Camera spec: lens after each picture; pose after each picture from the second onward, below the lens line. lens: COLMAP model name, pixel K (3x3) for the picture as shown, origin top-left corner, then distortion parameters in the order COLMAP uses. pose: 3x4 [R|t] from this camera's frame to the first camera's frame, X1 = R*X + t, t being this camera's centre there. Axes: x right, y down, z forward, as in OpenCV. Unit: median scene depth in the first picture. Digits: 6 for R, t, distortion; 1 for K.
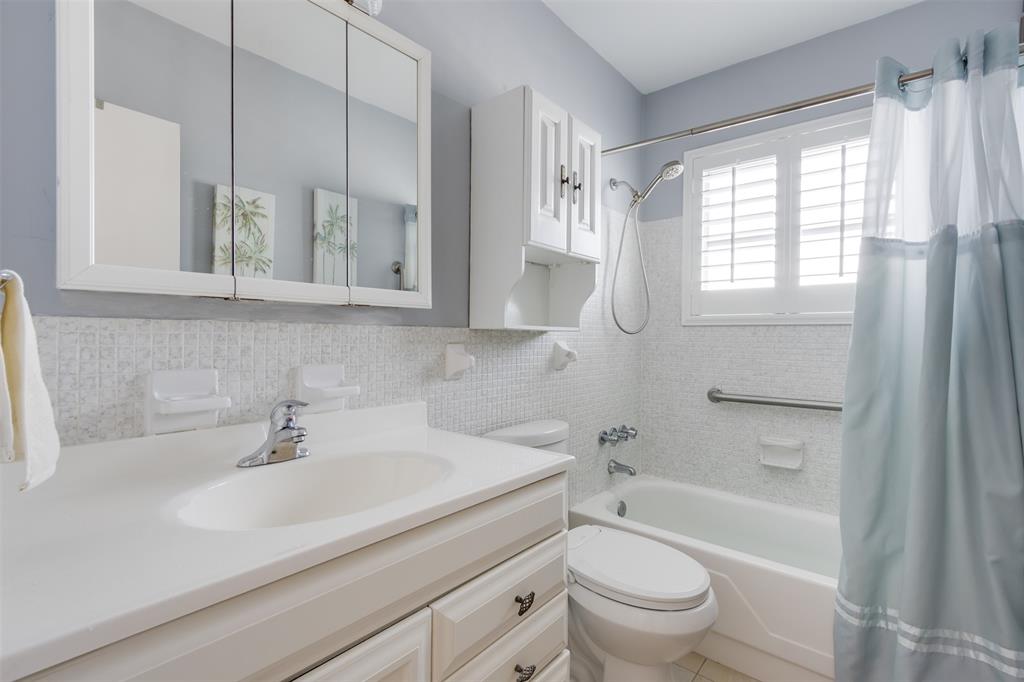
lens RADIAL K [[468.5, 0, 513.3], [0, 468.5, 339.0], [0, 0, 1]] dist [0.000320, 0.000221]
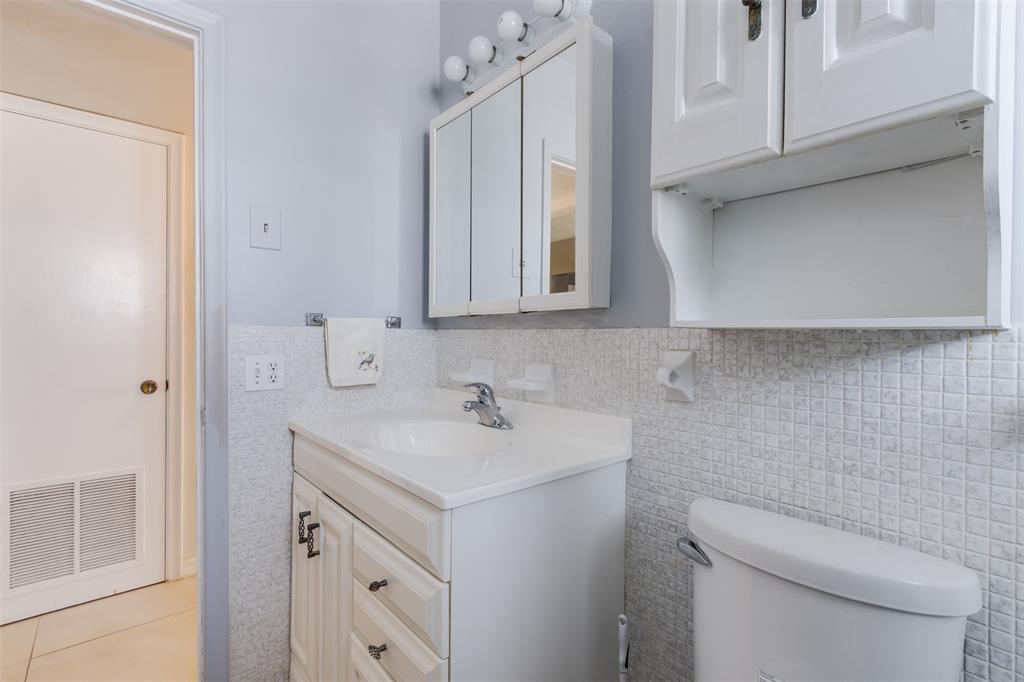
lens RADIAL K [[470.0, 0, 513.0], [0, 470.0, 338.7], [0, 0, 1]] dist [0.000638, 0.000231]
pose [[-0.159071, 0.001503, -0.987266, 0.676229], [-0.012307, 0.999918, 0.003505, -0.009108], [0.987190, 0.012707, -0.159039, 0.956653]]
